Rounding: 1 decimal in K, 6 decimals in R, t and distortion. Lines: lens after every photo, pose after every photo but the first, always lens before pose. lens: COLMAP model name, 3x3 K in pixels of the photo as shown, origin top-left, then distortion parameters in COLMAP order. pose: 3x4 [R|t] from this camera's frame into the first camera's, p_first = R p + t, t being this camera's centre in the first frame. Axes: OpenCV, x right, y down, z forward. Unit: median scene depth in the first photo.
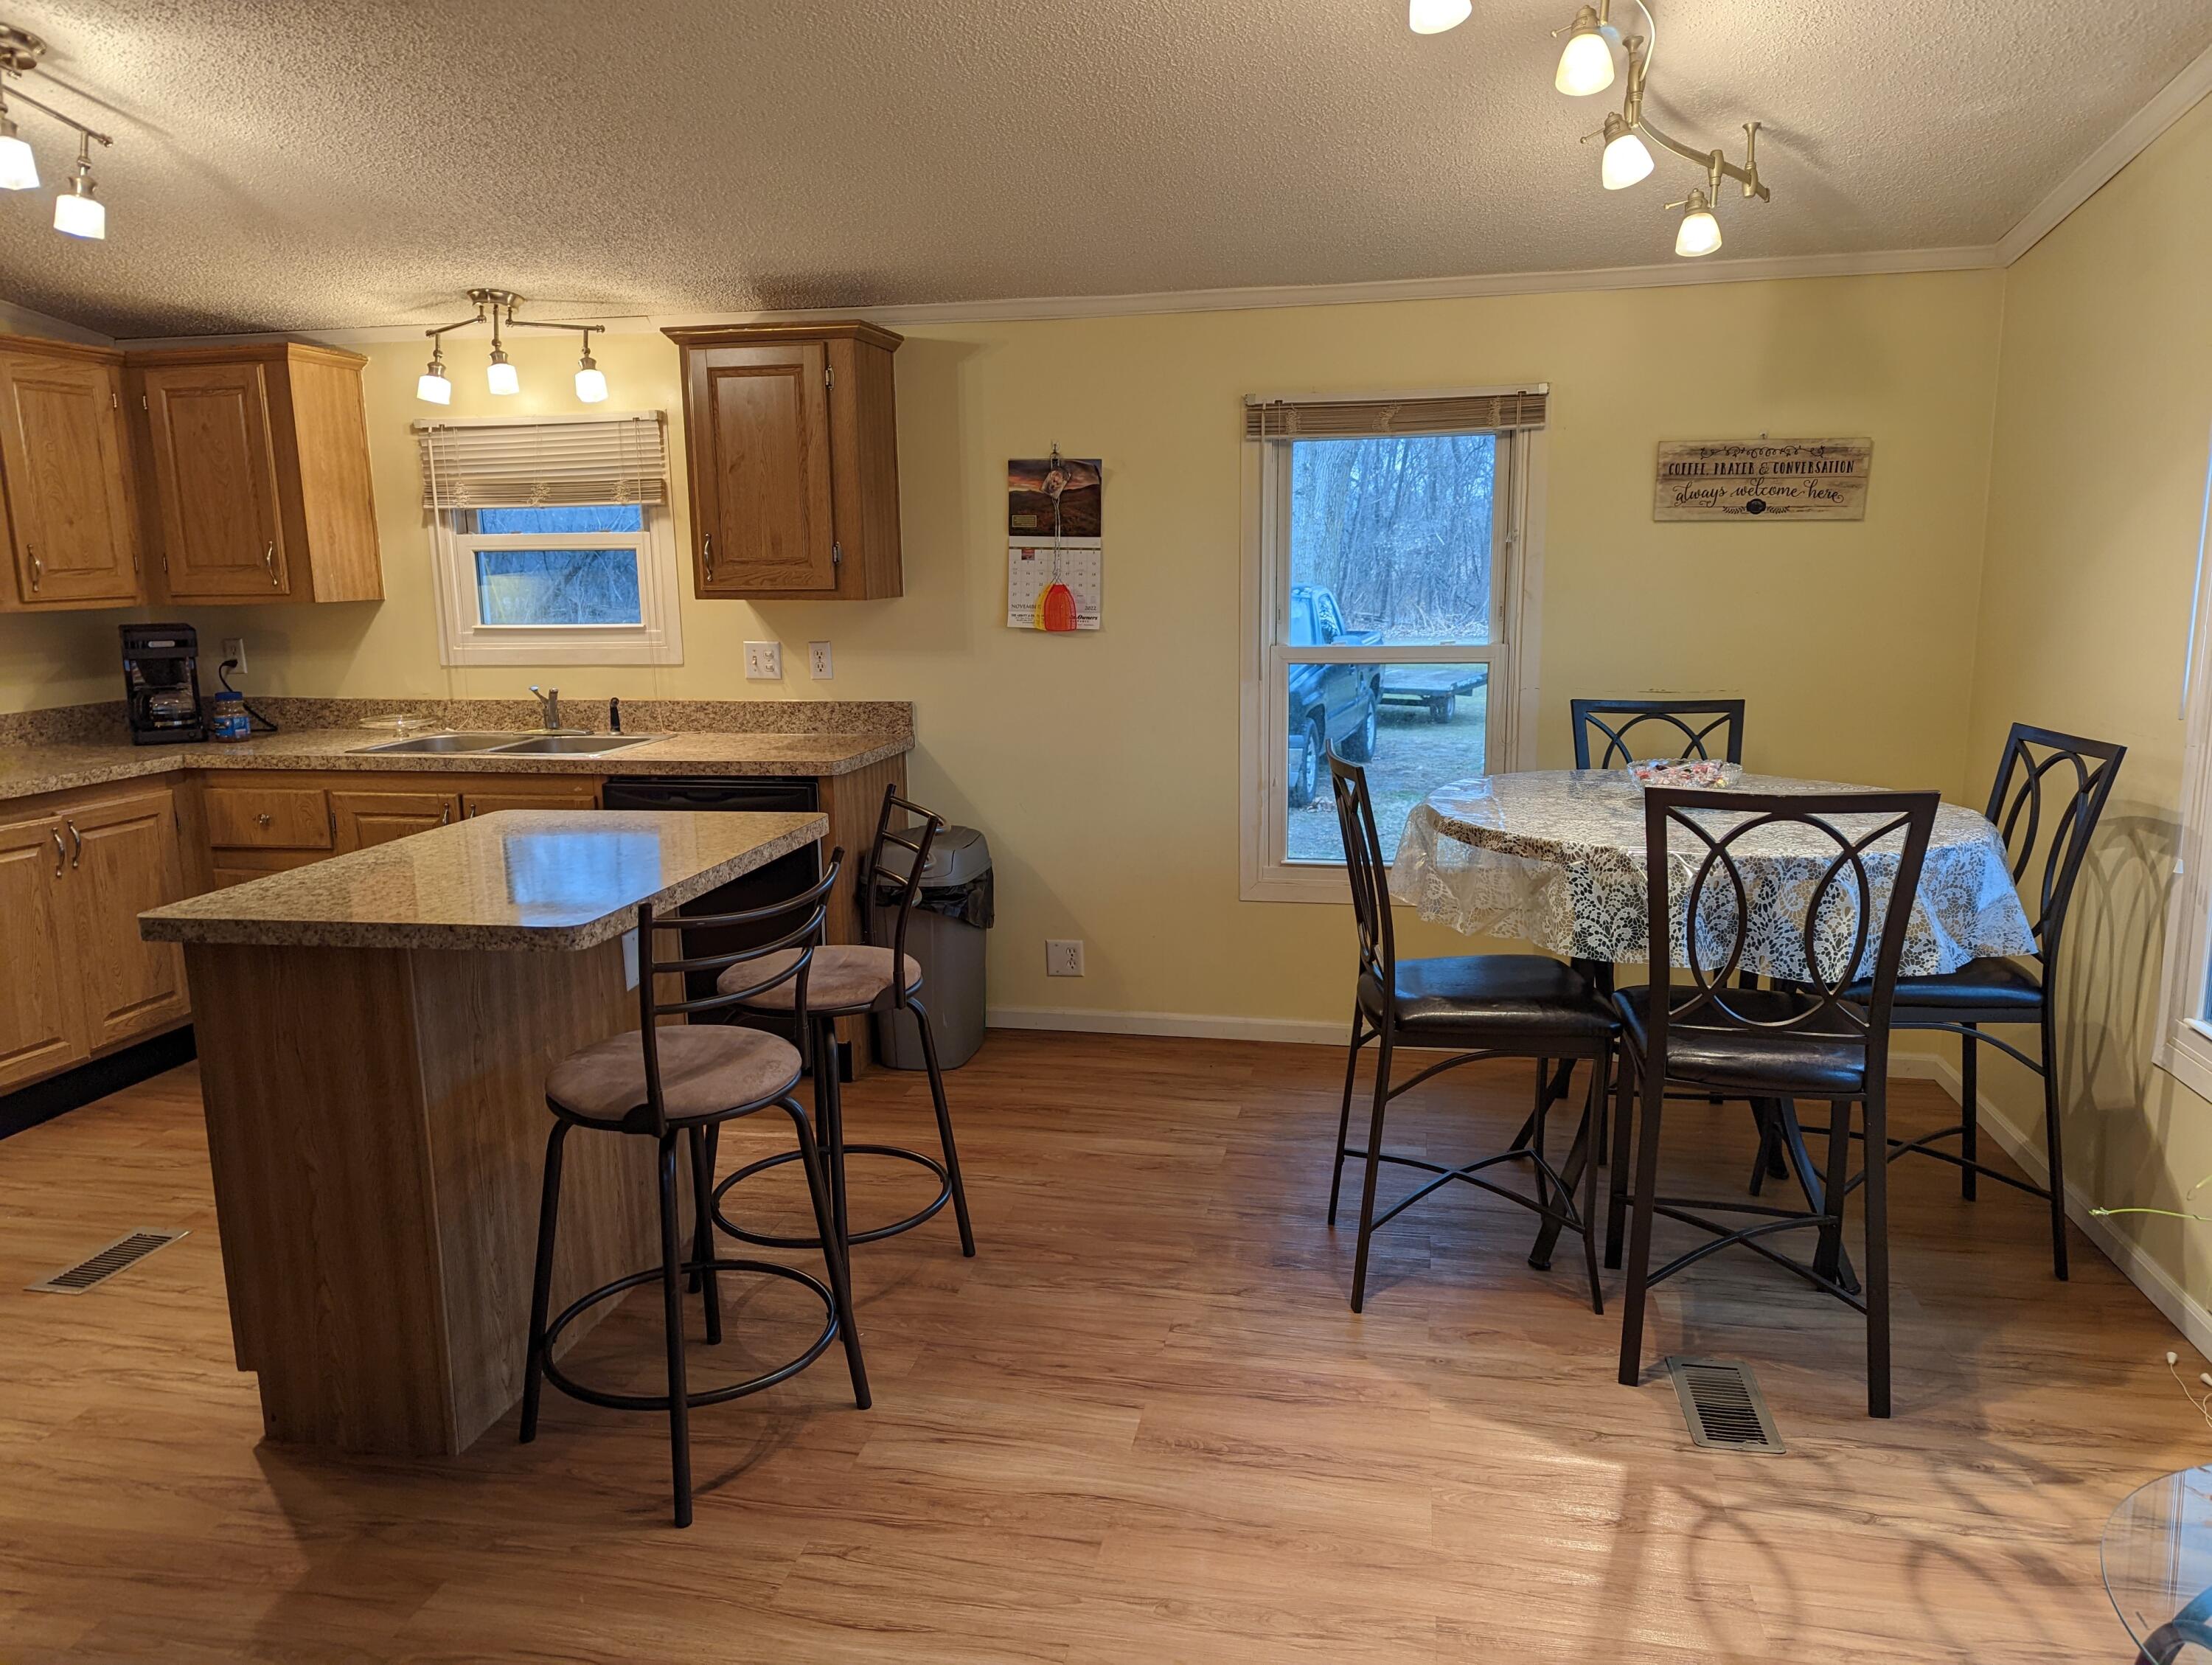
lens RADIAL K [[1535.8, 0, 1109.9], [0, 1535.8, 836.2], [0, 0, 1]] dist [0.033068, -0.024293]
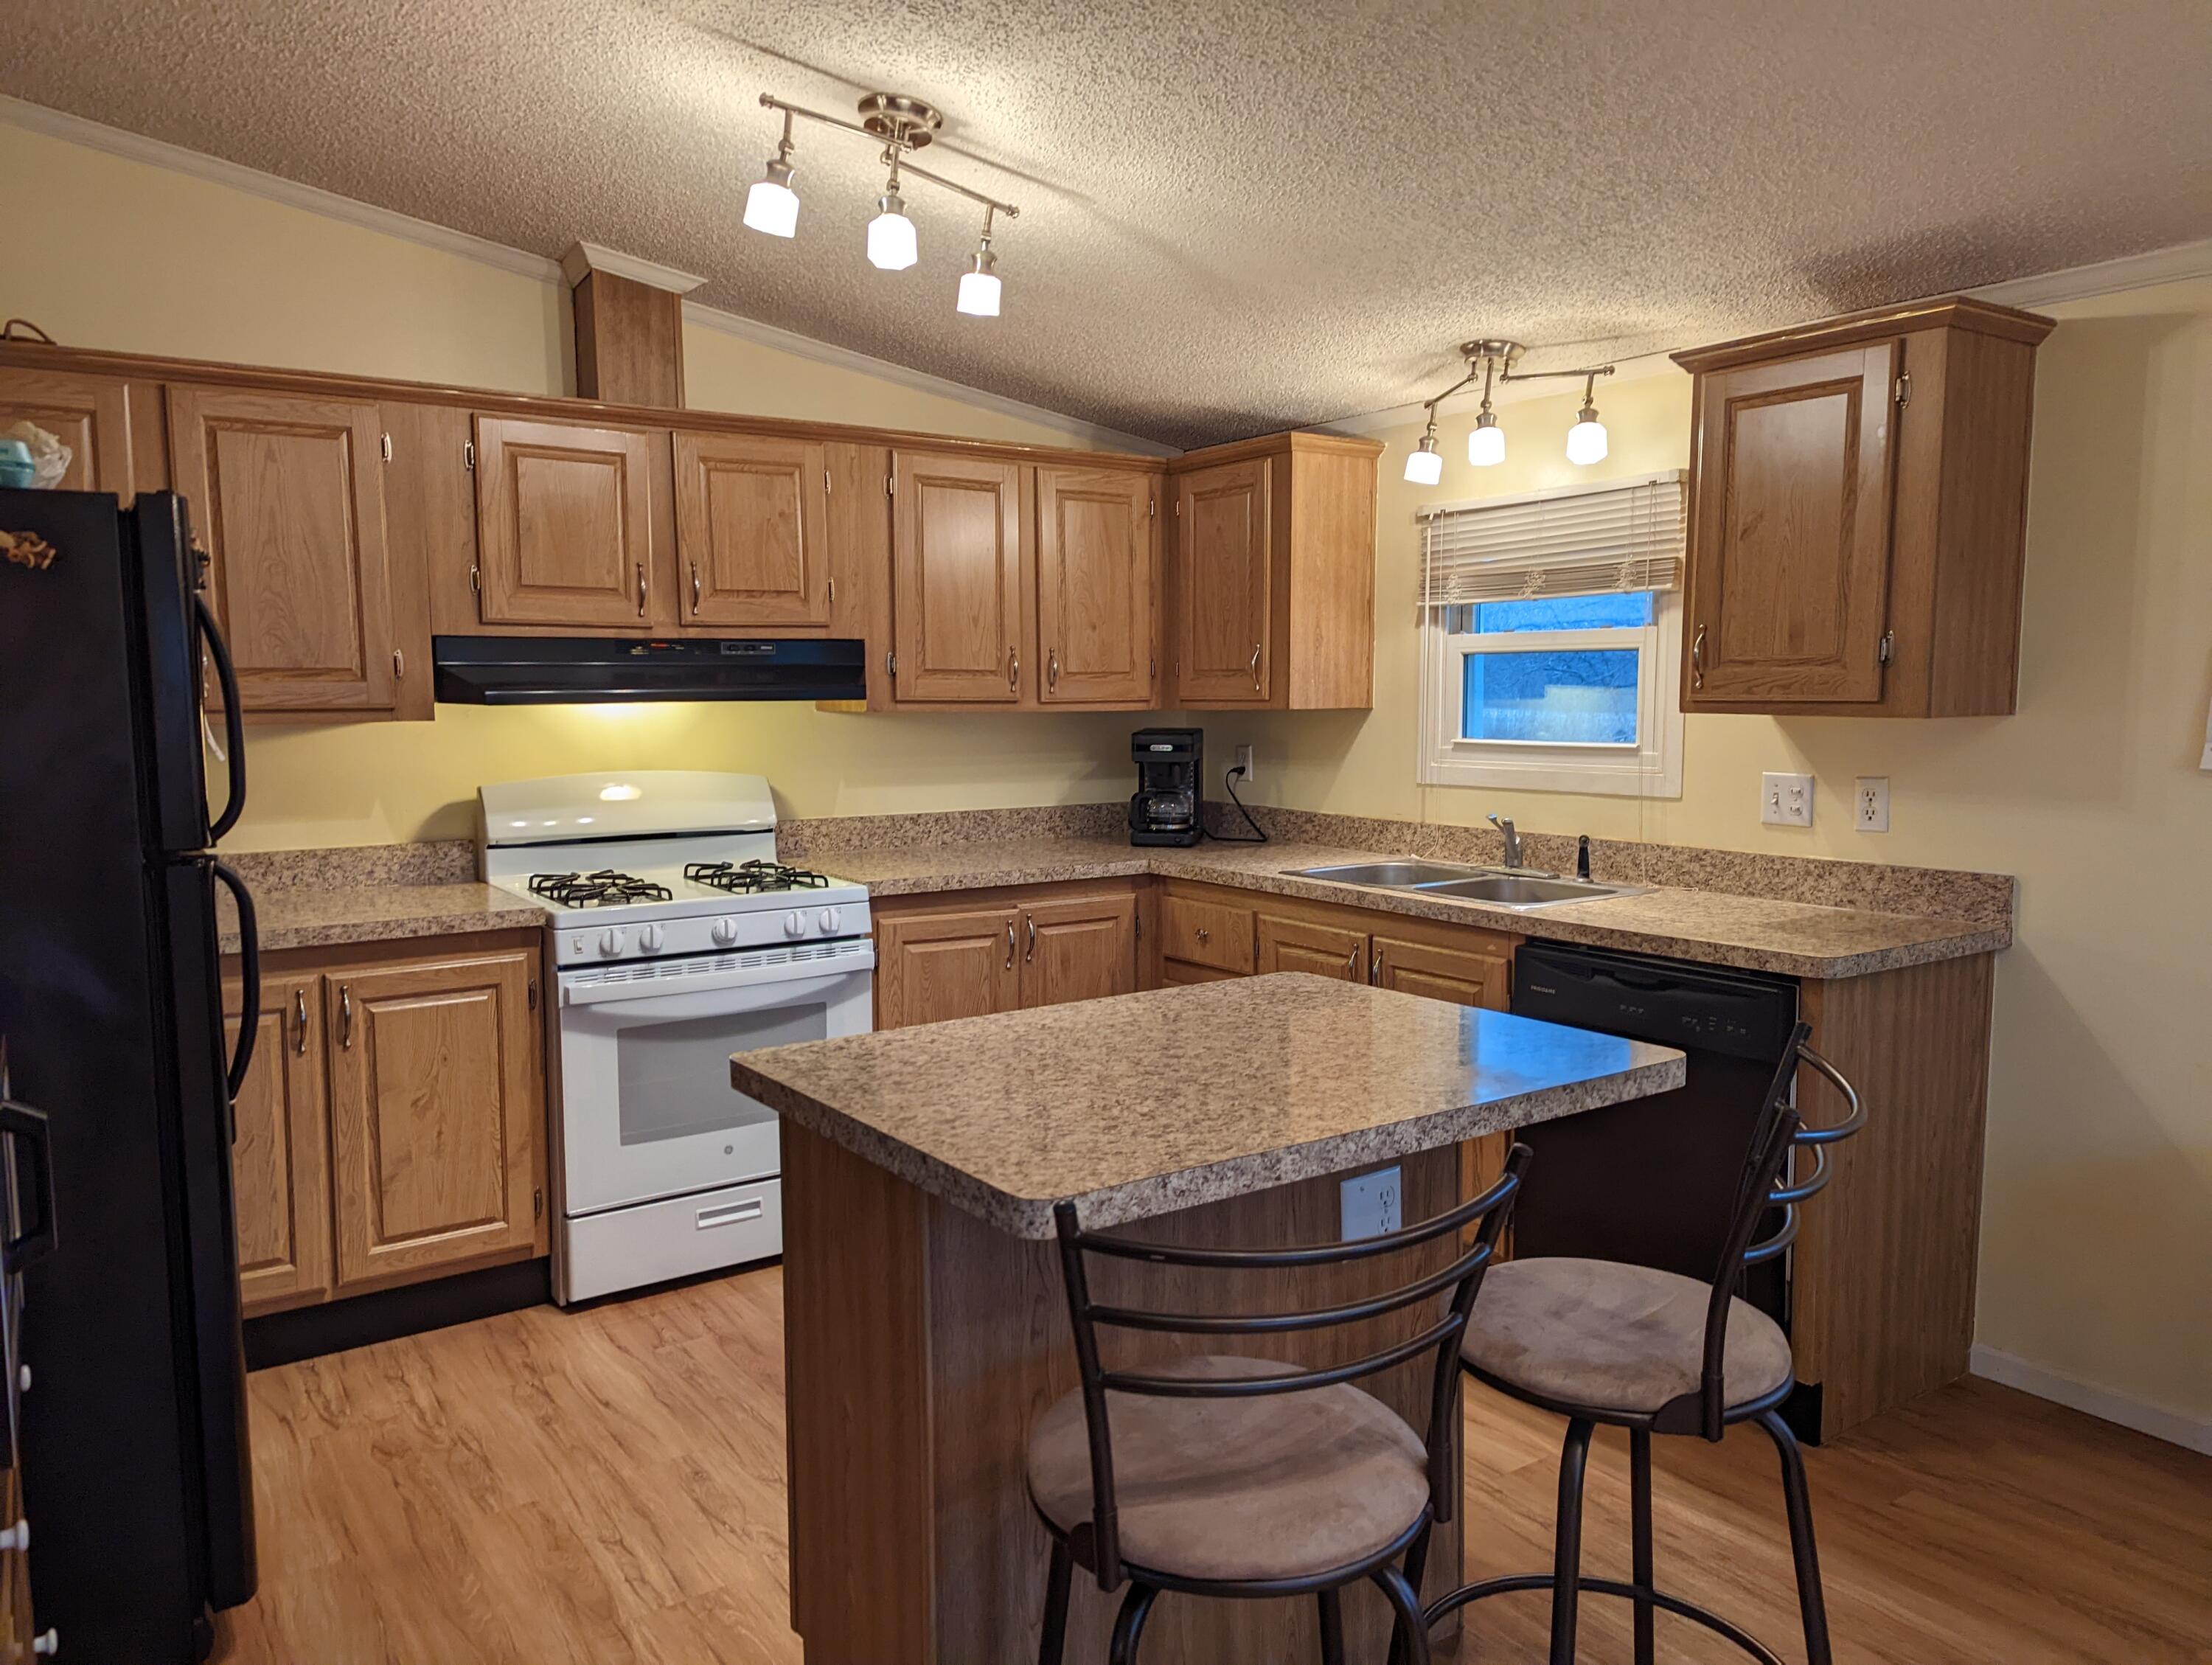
lens RADIAL K [[1535.8, 0, 1089.4], [0, 1535.8, 846.0], [0, 0, 1]] dist [0.033068, -0.024293]
pose [[0.715923, 0.083304, -0.693192, 0.046284], [-0.132952, 0.990955, -0.018223, -0.038247], [0.685404, 0.105207, 0.720523, 0.273275]]
